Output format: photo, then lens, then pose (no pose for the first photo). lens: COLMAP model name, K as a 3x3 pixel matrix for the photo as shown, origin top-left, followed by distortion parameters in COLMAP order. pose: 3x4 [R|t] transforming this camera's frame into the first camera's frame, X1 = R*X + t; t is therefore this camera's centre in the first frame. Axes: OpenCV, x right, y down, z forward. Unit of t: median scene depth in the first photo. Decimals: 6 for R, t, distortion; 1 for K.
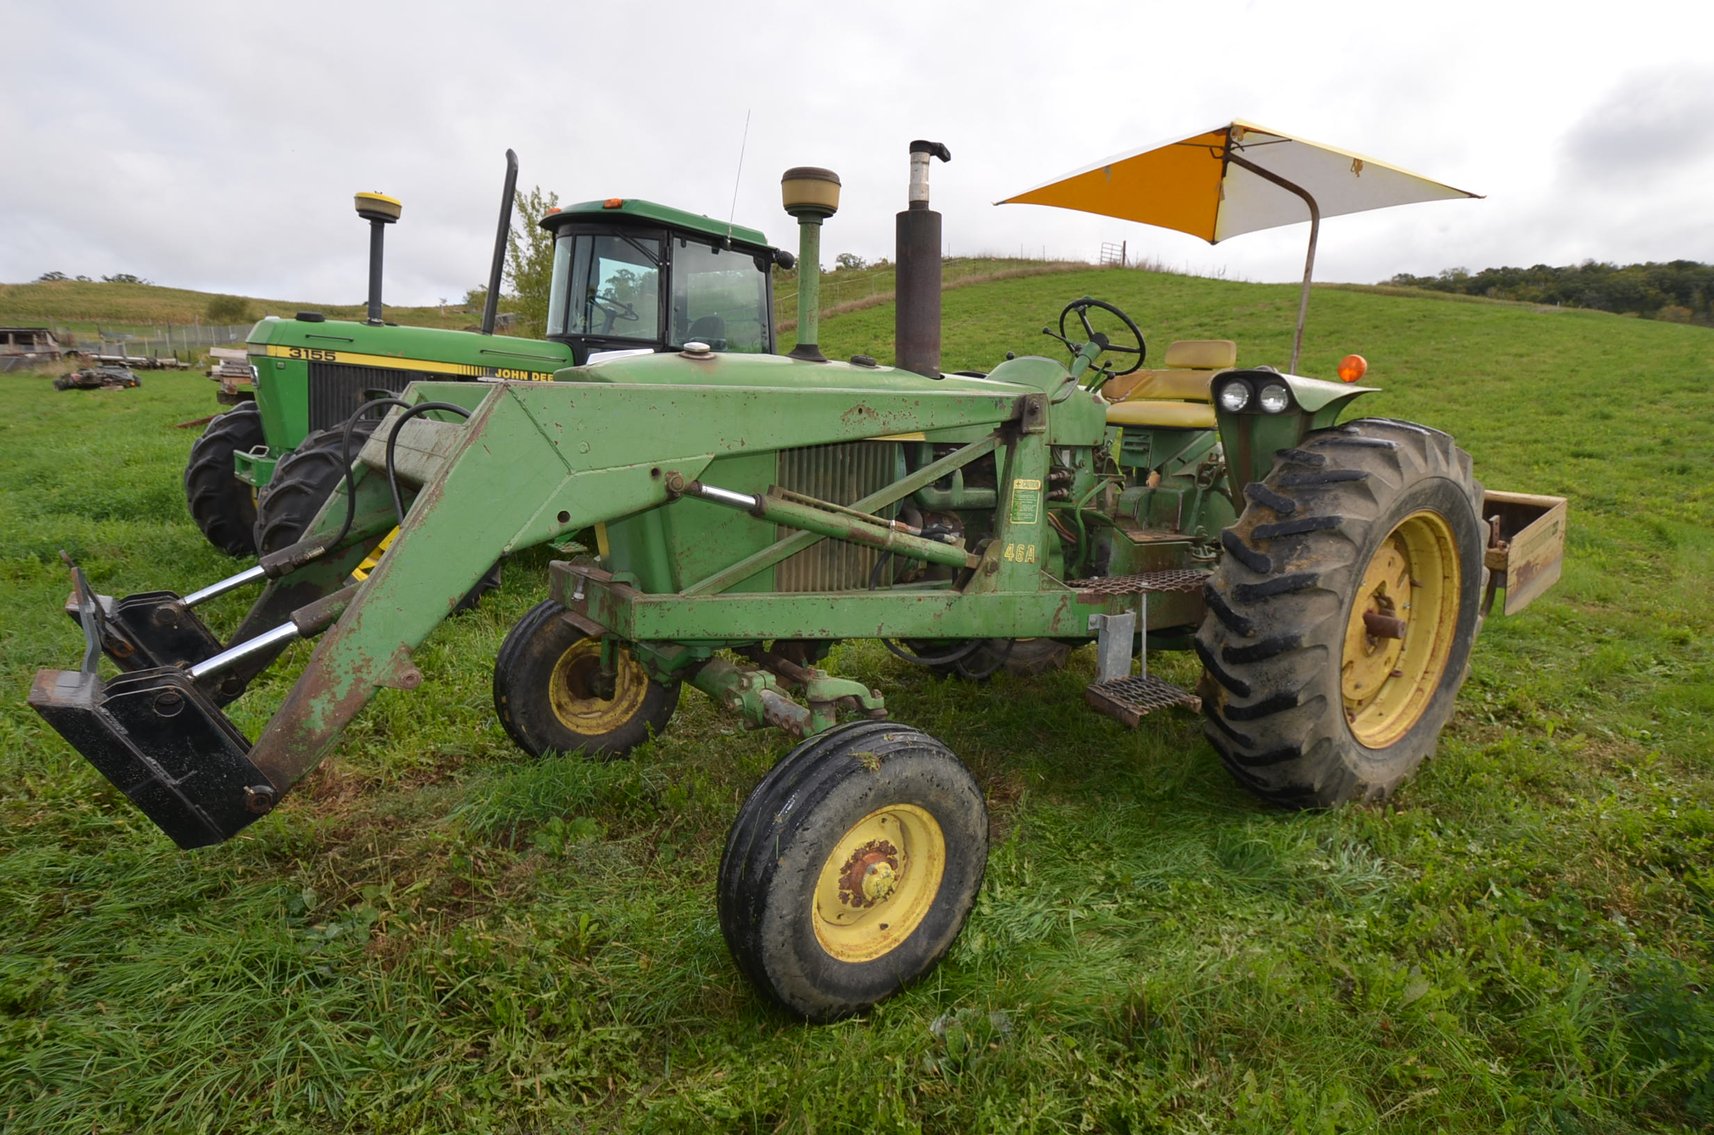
lens RADIAL K [[853.1, 0, 887.6], [0, 853.1, 563.2], [0, 0, 1]] dist [0.008186, -0.015235]
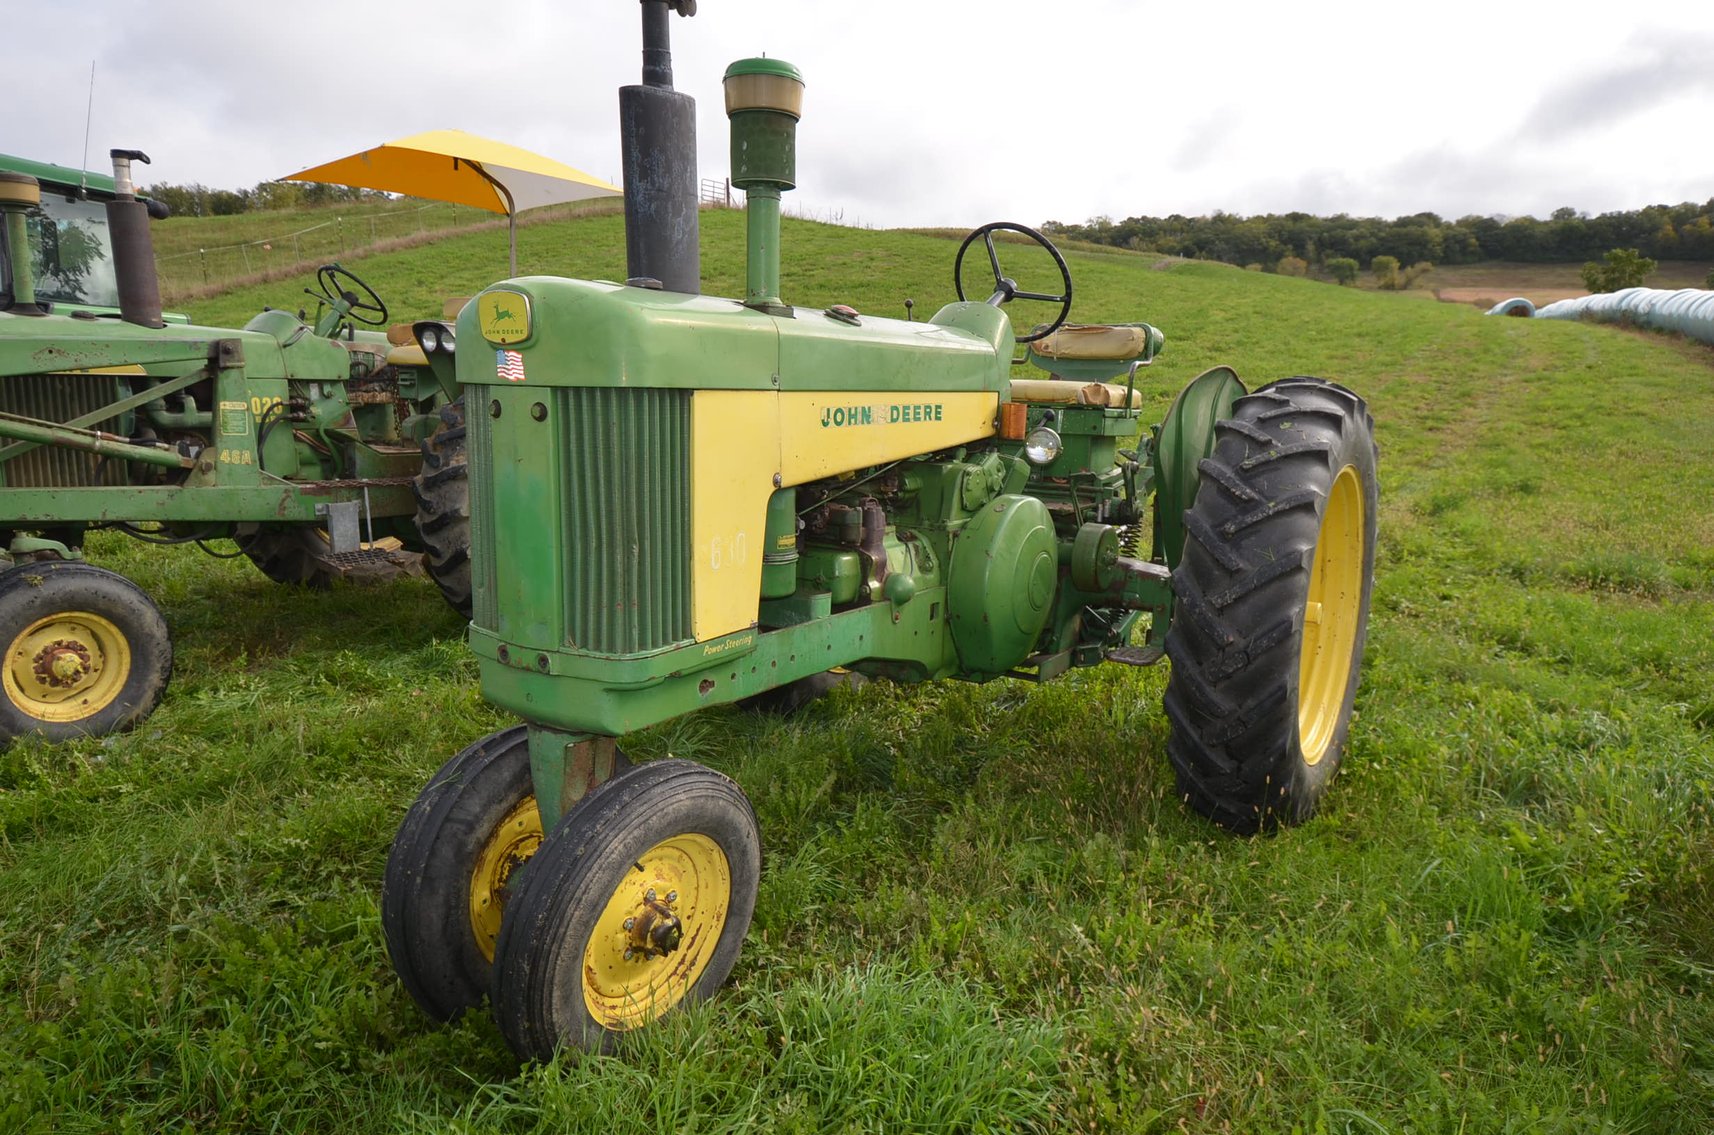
lens RADIAL K [[1042.6, 0, 857.0], [0, 1042.6, 567.5], [0, 0, 1]] dist [0.026150, -0.027285]
pose [[0.951726, -0.071351, 0.298540, 0.333863], [0.069417, 0.997441, 0.017089, 0.116077], [-0.298995, 0.004460, 0.954244, -0.503249]]
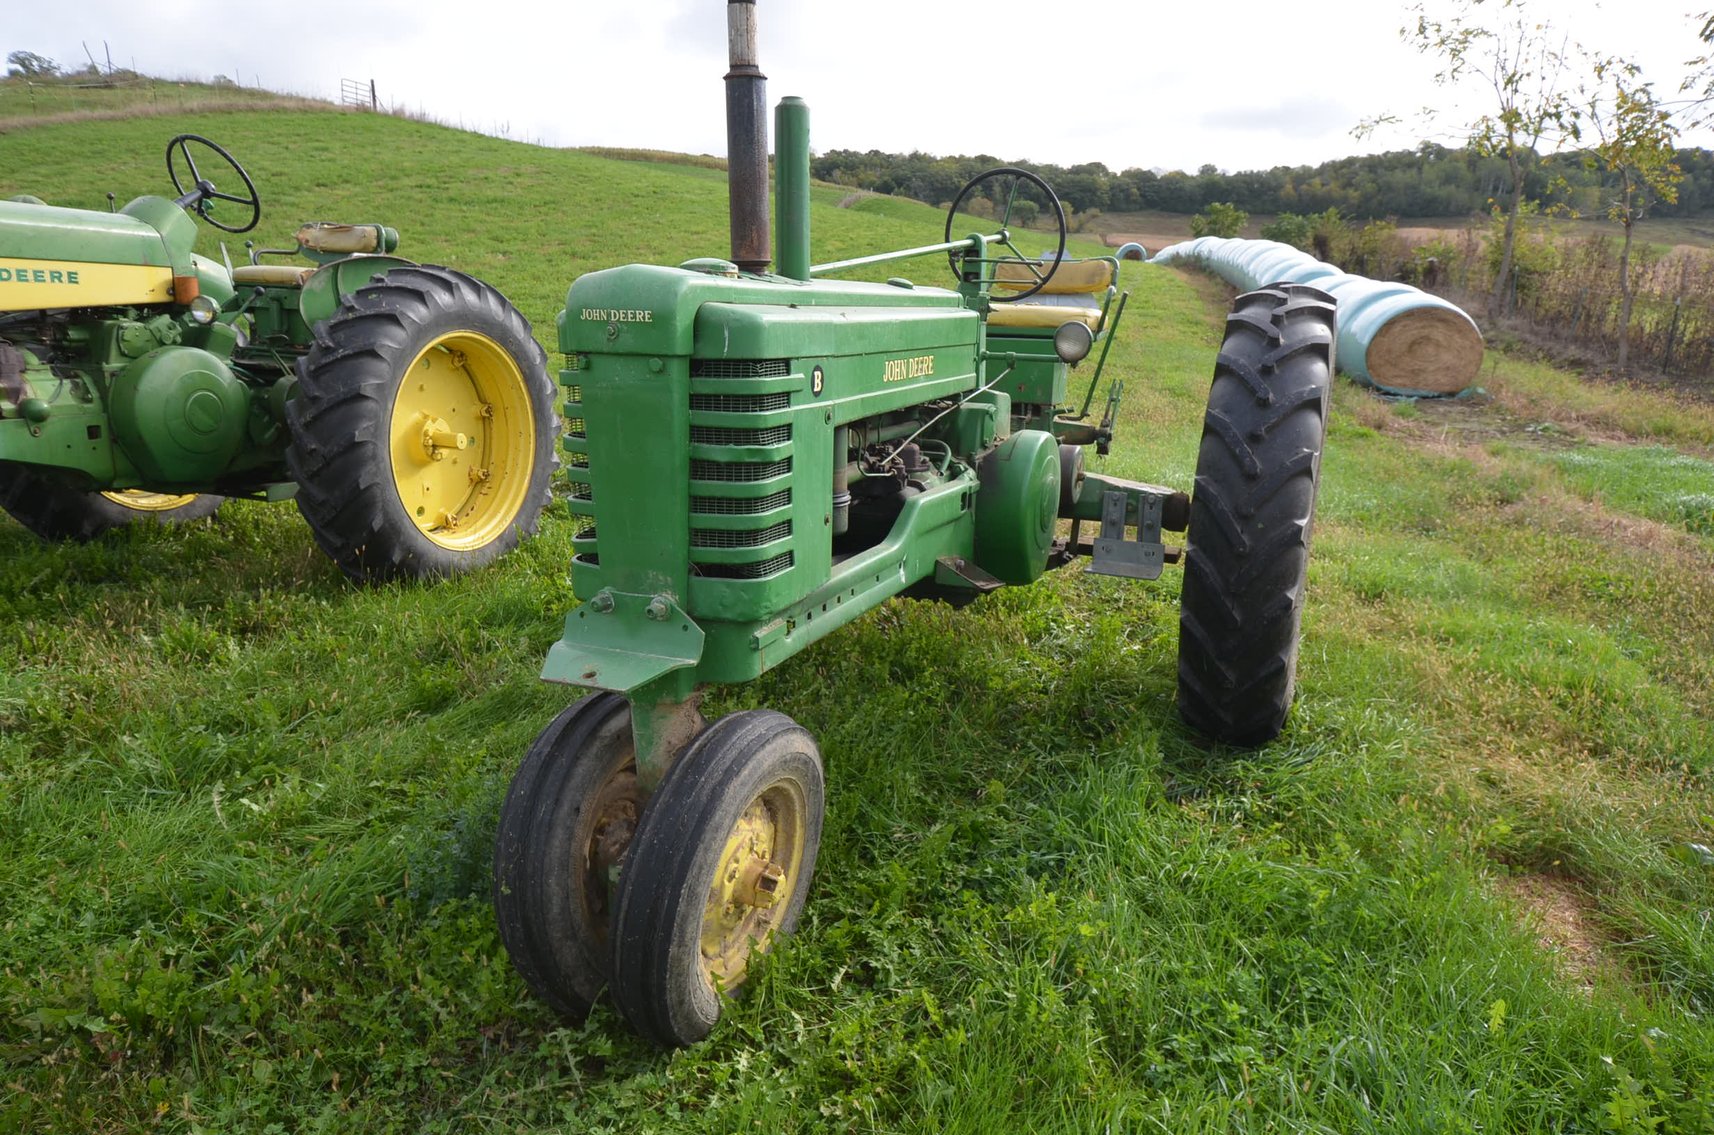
lens RADIAL K [[1042.6, 0, 857.0], [0, 1042.6, 567.5], [0, 0, 1]] dist [0.026150, -0.027285]
pose [[0.852369, -0.121744, 0.508573, 0.650043], [0.082919, 0.991684, 0.098419, 0.233685], [-0.516325, -0.041719, 0.855376, -0.955820]]
